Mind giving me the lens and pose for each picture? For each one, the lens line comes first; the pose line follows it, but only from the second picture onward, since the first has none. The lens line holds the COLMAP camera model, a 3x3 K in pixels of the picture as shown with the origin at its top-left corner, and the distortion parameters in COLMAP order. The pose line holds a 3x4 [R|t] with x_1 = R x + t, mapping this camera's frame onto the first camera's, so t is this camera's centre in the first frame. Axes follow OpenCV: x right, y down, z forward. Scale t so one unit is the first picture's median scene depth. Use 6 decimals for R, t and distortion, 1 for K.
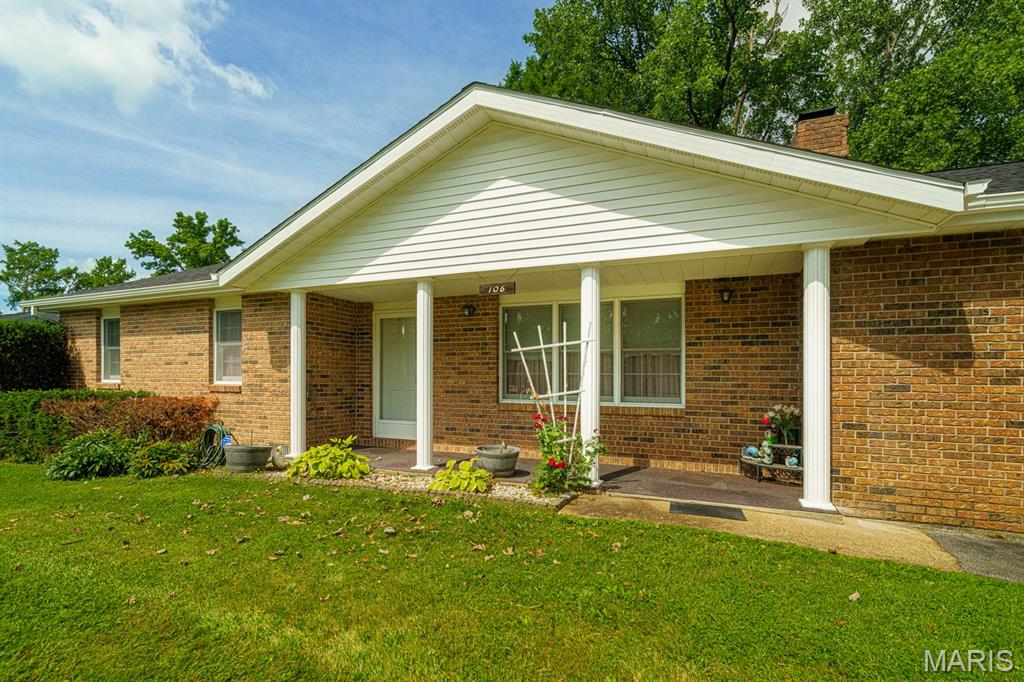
lens RADIAL K [[463.0, 0, 511.3], [0, 463.0, 373.0], [0, 0, 1]] dist [-0.000779, -0.000080]
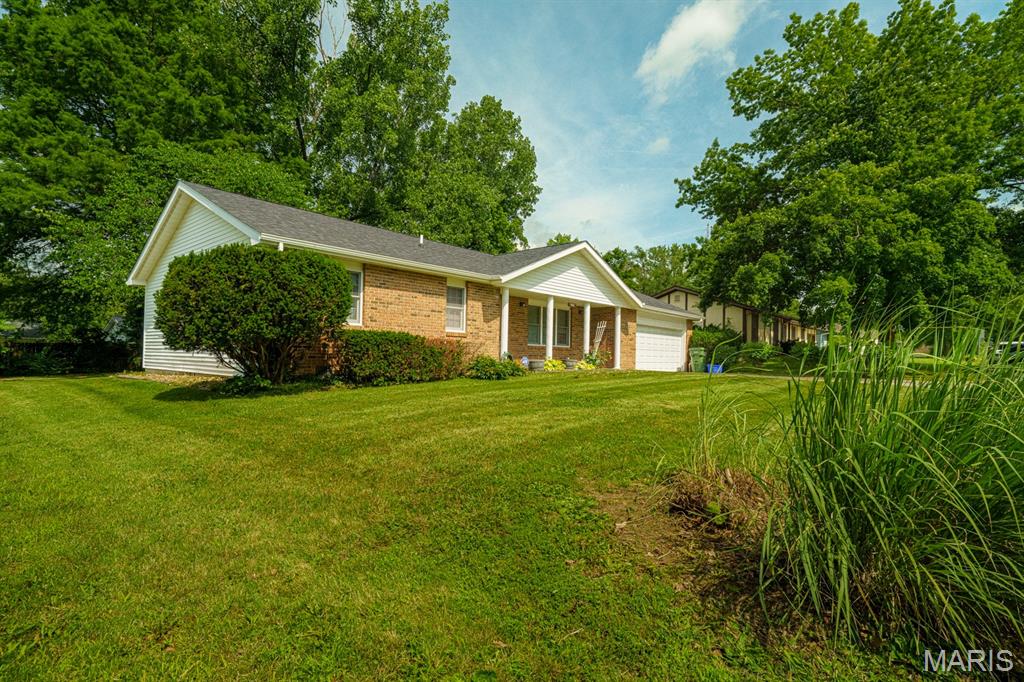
lens RADIAL K [[506.1, 0, 512.0], [0, 506.1, 341.0], [0, 0, 1]] dist [-0.000910, -0.021662]
pose [[0.338787, 0.032037, 0.940318, -2.422142], [-0.020177, 0.999438, -0.026781, 0.110259], [-0.940647, -0.009900, 0.339242, 0.206304]]
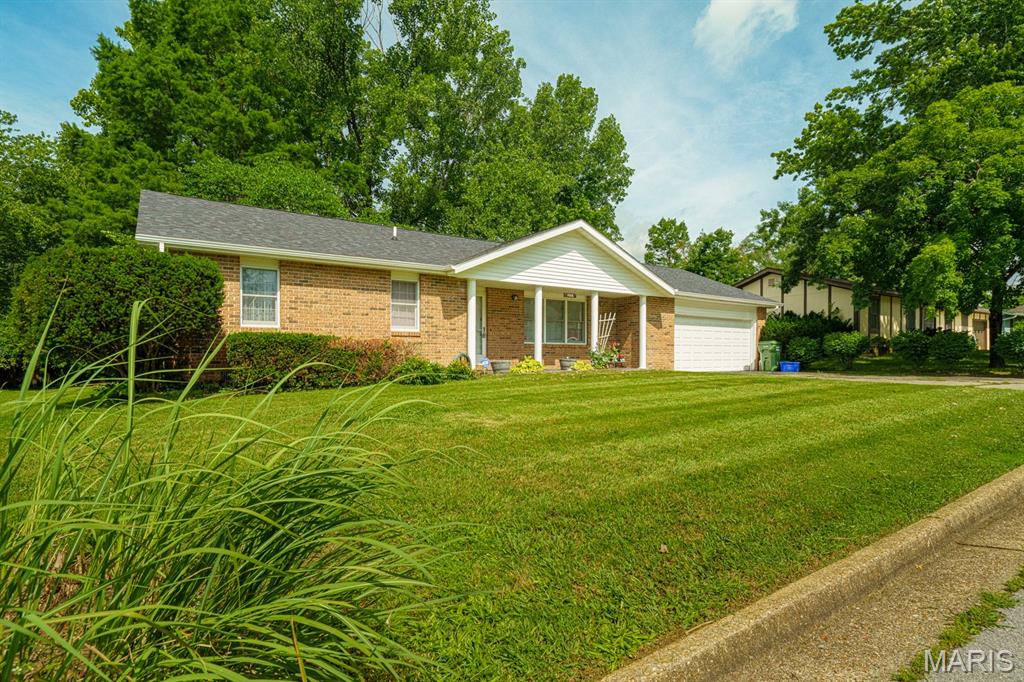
lens RADIAL K [[519.9, 0, 506.9], [0, 519.9, 352.5], [0, 0, 1]] dist [0.002413, -0.023035]
pose [[0.562353, 0.000016, 0.826897, -1.956962], [0.000246, 1.000000, -0.000187, 0.102574], [-0.826897, 0.000308, 0.562353, -0.231187]]
